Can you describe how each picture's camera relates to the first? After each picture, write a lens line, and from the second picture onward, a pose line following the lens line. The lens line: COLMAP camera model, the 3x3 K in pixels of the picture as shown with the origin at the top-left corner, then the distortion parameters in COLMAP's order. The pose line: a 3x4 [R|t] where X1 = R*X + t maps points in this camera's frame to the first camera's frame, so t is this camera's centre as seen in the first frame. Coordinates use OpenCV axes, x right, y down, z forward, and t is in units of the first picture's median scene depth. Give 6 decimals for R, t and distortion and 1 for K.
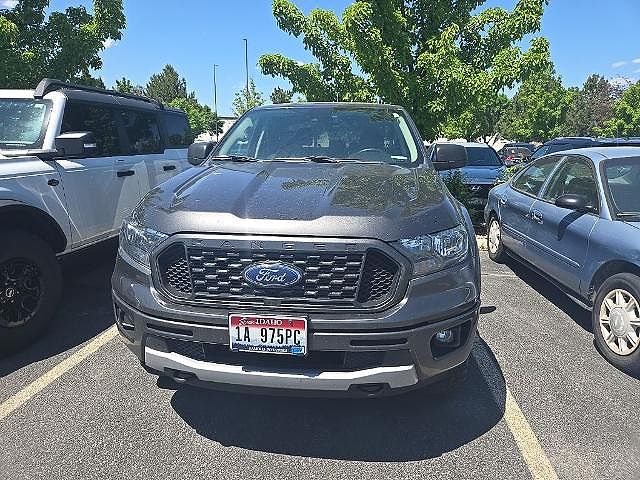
lens RADIAL K [[467.5, 0, 320.0], [0, 467.5, 240.0], [0, 0, 1]] dist [0.095513, -0.117780]
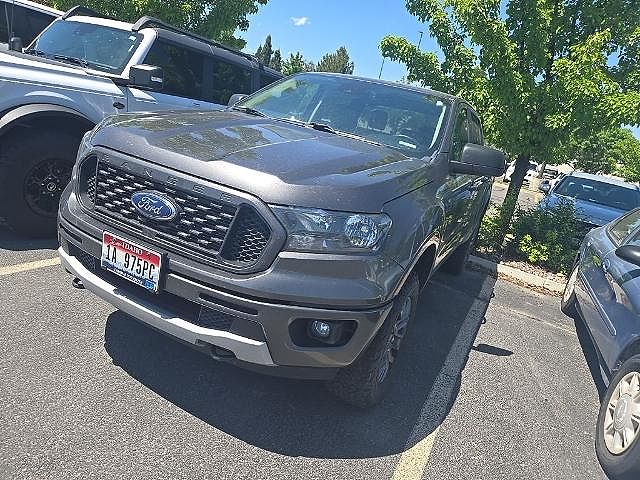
lens RADIAL K [[467.5, 0, 320.0], [0, 467.5, 240.0], [0, 0, 1]] dist [0.095513, -0.117780]
pose [[0.912922, 0.273652, -0.302799, 0.524607], [-0.272456, 0.961016, 0.047071, 0.002604], [0.303875, 0.039527, 0.951891, 0.164456]]
